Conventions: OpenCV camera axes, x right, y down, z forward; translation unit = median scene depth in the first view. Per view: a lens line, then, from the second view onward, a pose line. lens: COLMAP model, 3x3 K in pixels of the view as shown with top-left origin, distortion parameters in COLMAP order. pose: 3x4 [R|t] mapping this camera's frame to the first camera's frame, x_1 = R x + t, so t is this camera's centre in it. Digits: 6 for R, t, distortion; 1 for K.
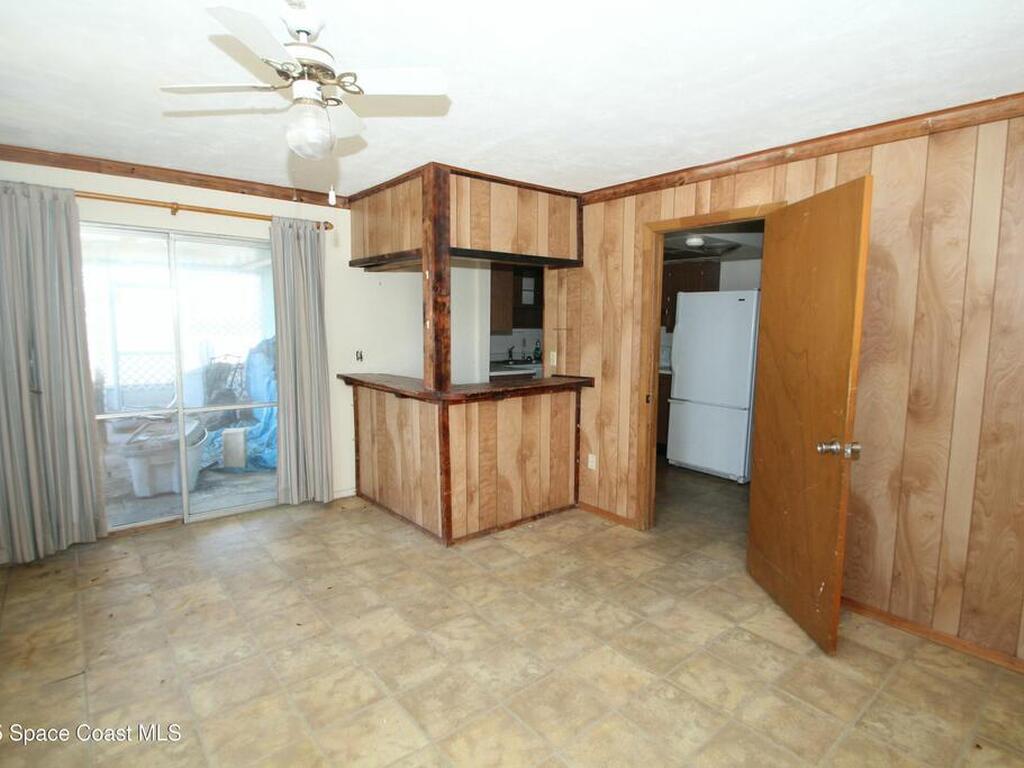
lens RADIAL K [[535.3, 0, 521.5], [0, 535.3, 383.5], [0, 0, 1]] dist [-0.010482, -0.005299]
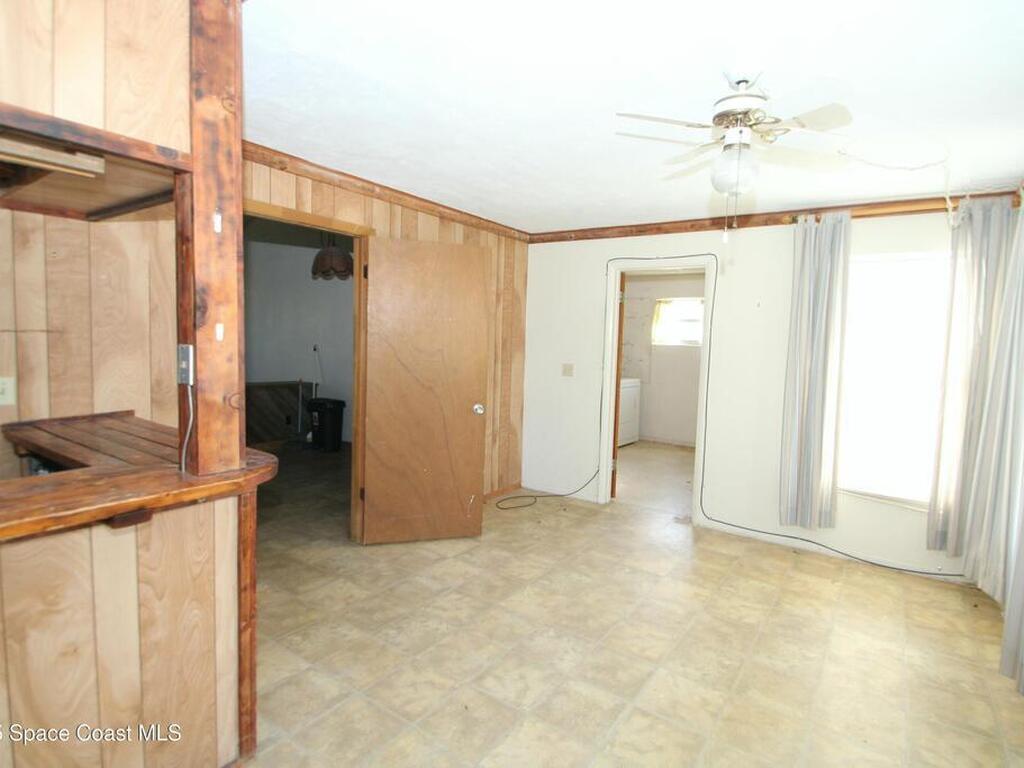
lens RADIAL K [[528.9, 0, 541.9], [0, 528.9, 375.8], [0, 0, 1]] dist [-0.015518, -0.005204]
pose [[-0.283775, -0.091874, 0.954479, -0.835199], [0.071000, 0.990654, 0.116465, -0.127120], [-0.956259, 0.100817, -0.274600, 1.046916]]
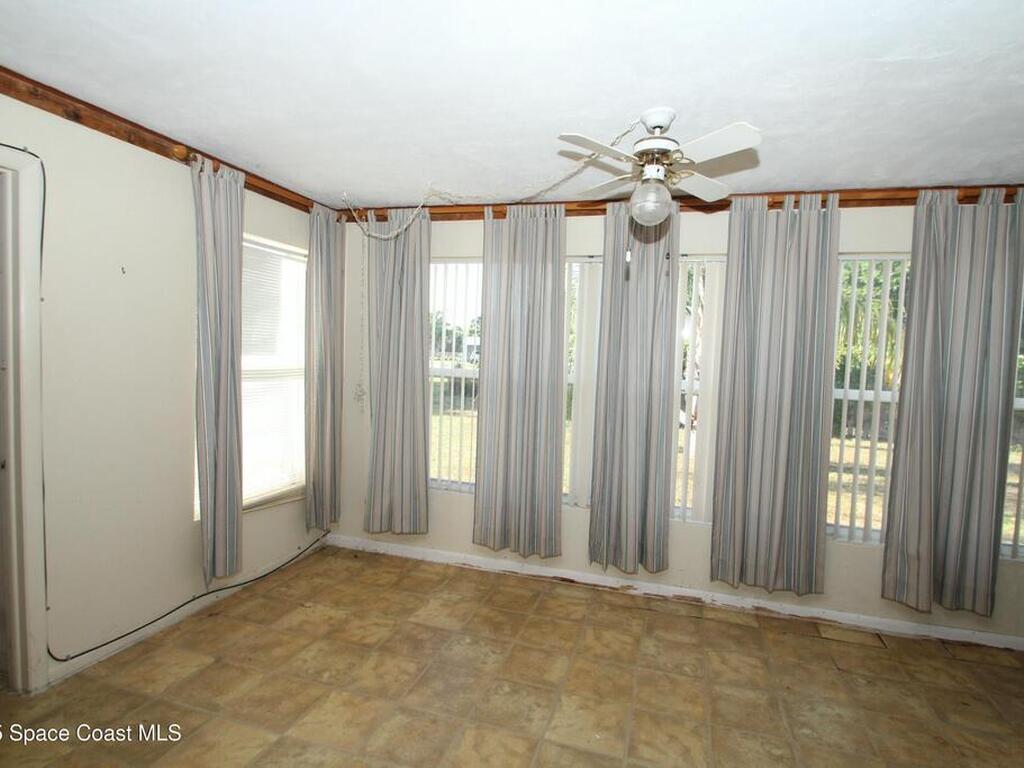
lens RADIAL K [[528.9, 0, 510.6], [0, 528.9, 377.3], [0, 0, 1]] dist [-0.015518, -0.005204]
pose [[-0.847999, -0.020289, -0.529610, 0.314694], [-0.107219, 0.985173, 0.133934, -0.123757], [0.519040, 0.170360, -0.837601, 1.170848]]
